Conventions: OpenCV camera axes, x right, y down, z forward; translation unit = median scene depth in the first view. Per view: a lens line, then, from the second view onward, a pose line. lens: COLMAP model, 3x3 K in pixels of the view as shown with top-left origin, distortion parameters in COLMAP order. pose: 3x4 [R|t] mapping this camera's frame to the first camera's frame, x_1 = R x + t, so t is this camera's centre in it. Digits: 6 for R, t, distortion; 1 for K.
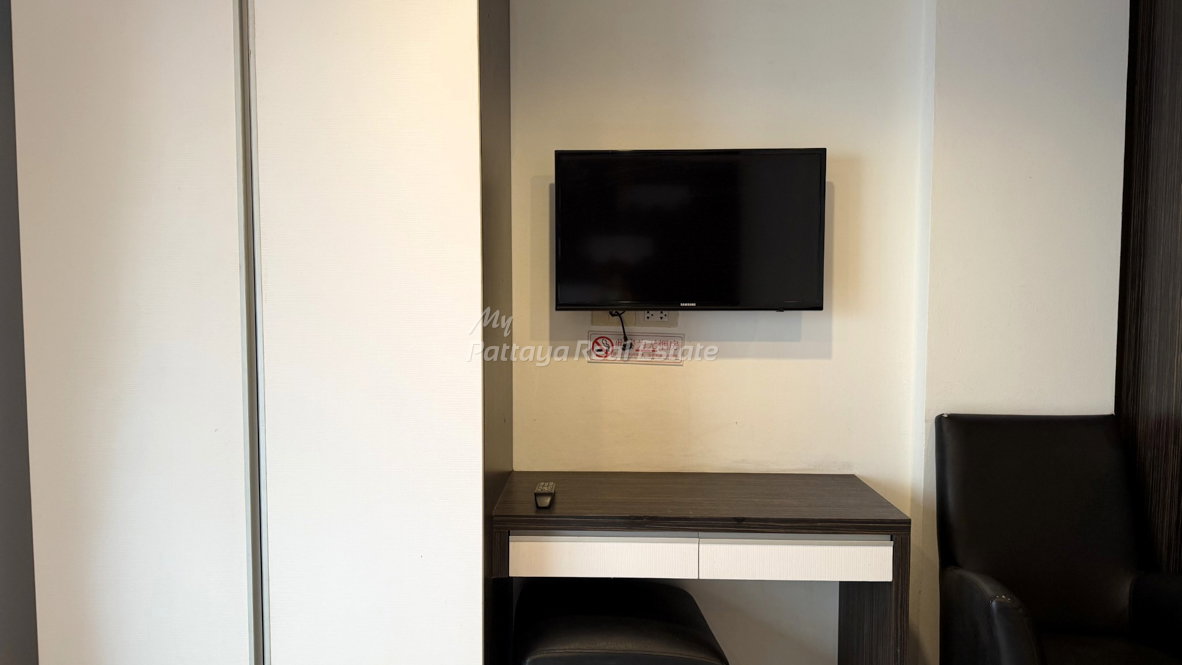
lens RADIAL K [[804.6, 0, 591.0], [0, 804.6, 332.5], [0, 0, 1]] dist [0.049132, -0.001176]
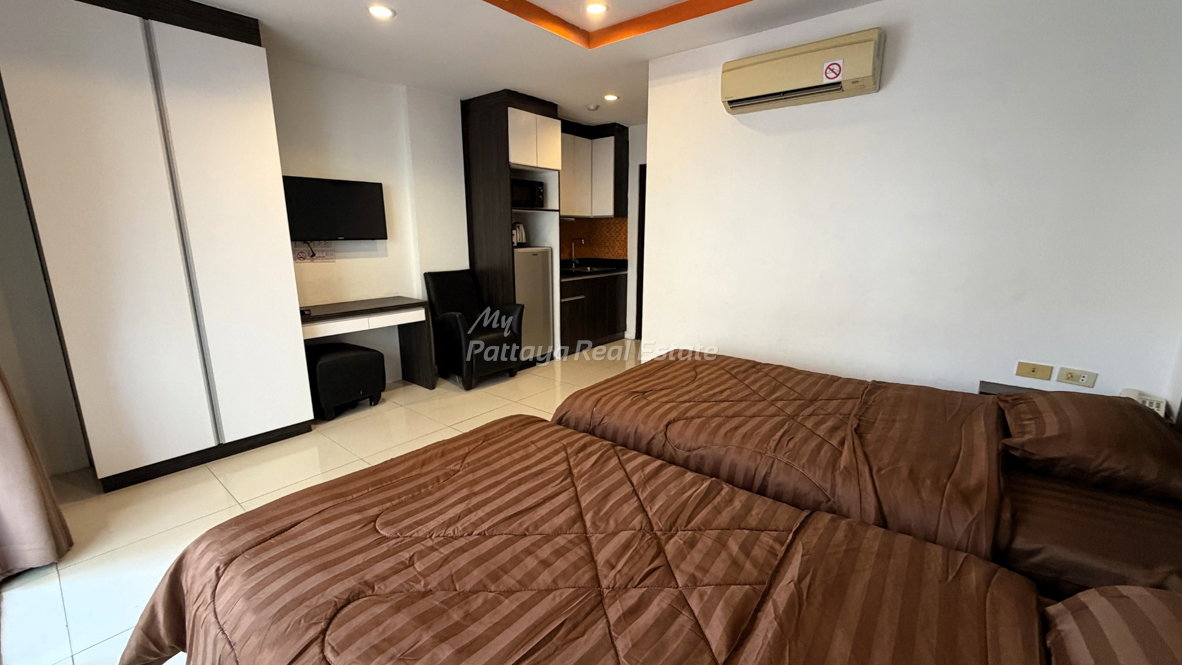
lens RADIAL K [[473.0, 0, 587.9], [0, 473.0, 333.9], [0, 0, 1]] dist [0.000072, 0.000150]
pose [[0.601683, -0.166545, 0.781179, -0.676229], [0.041165, 0.983186, 0.177906, 0.032741], [-0.797673, -0.074886, 0.598422, -0.637174]]
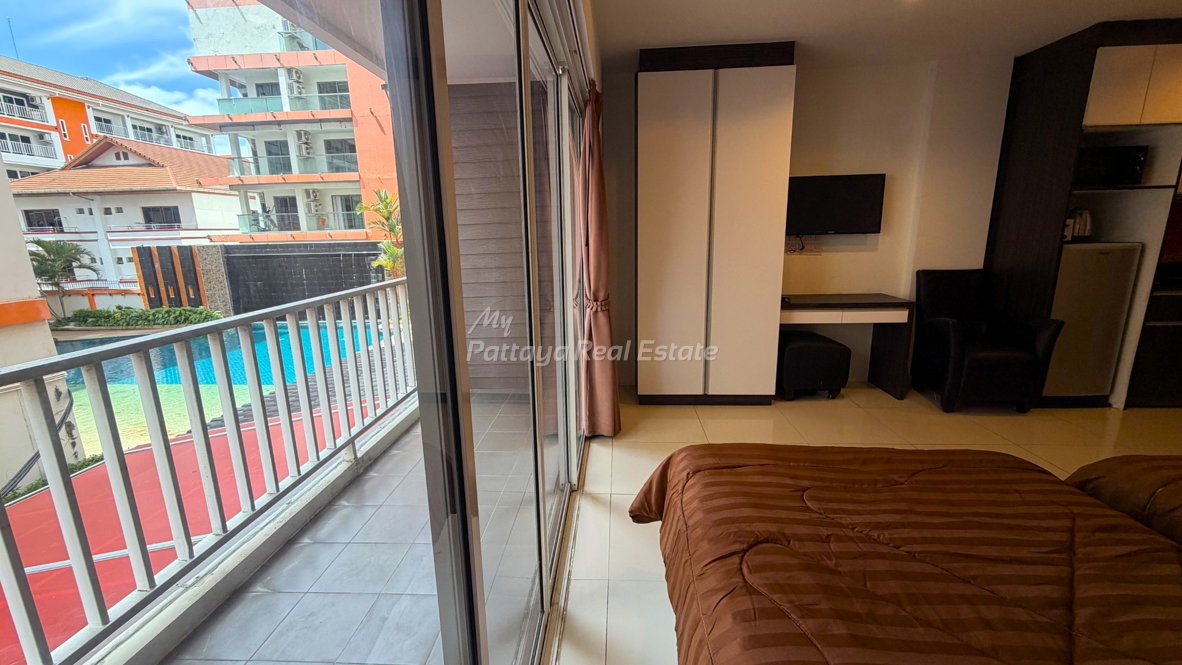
lens RADIAL K [[480.6, 0, 586.3], [0, 480.6, 333.4], [0, 0, 1]] dist [-0.000273, -0.000094]
pose [[0.999631, -0.012875, -0.023929, -0.693515], [0.016461, 0.987574, 0.156292, 0.036748], [0.021619, -0.156628, 0.987421, -0.715409]]
